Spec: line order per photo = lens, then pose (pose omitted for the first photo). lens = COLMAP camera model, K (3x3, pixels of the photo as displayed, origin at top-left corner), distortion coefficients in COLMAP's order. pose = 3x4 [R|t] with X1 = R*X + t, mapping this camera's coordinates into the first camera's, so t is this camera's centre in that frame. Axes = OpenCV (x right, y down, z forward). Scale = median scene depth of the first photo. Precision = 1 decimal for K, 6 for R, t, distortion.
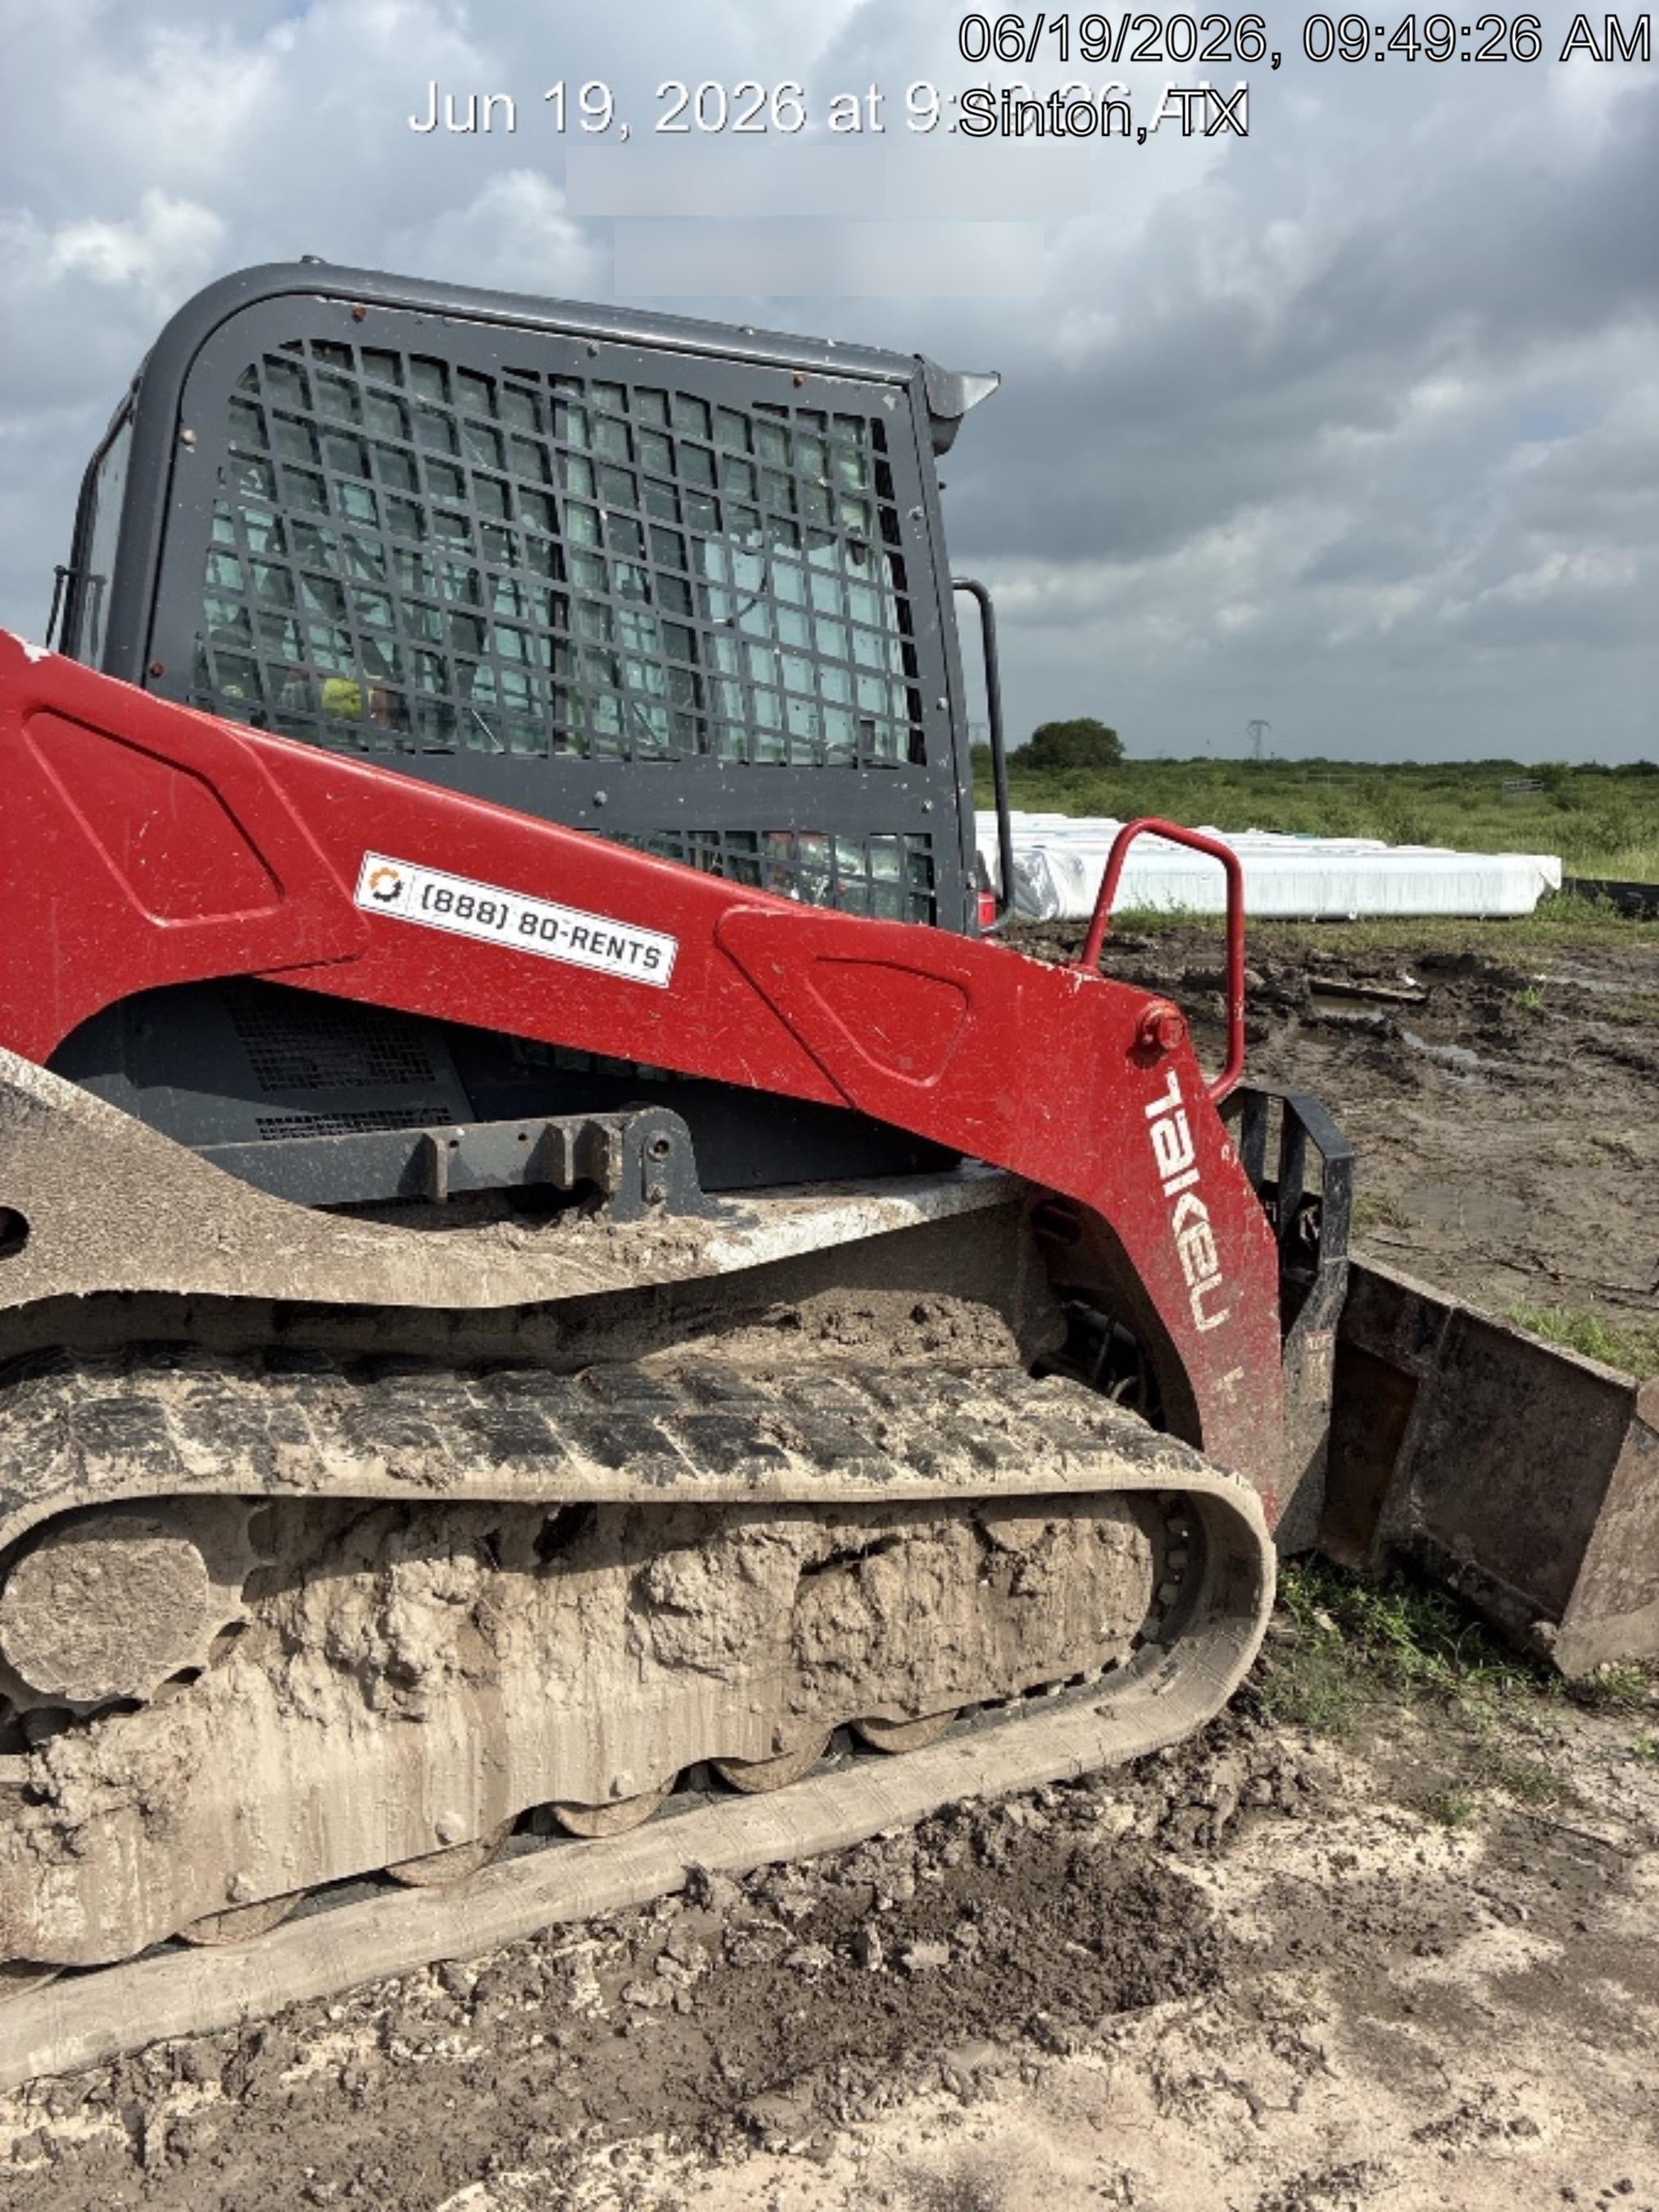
lens RADIAL K [[1661.6, 0, 906.9], [0, 1661.6, 1094.0], [0, 0, 1]] dist [0.001613, -0.009873]
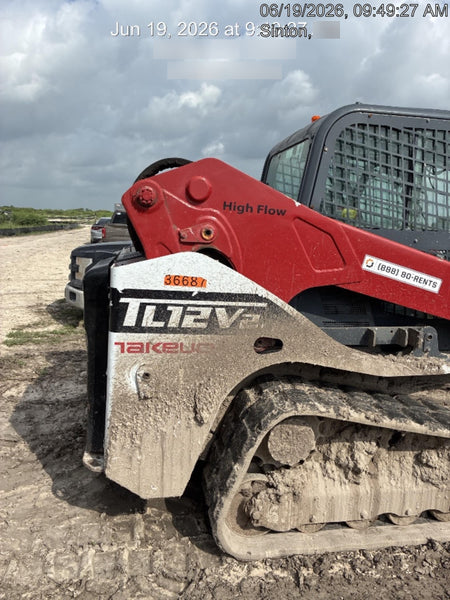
lens RADIAL K [[455.2, 0, 215.2], [0, 455.2, 301.8], [0, 0, 1]] dist [0.047515, -0.086515]
pose [[0.946635, 0.059682, -0.316734, -0.299554], [-0.069687, 0.997361, -0.020346, 0.008772], [0.314684, 0.041333, 0.948296, -0.105027]]
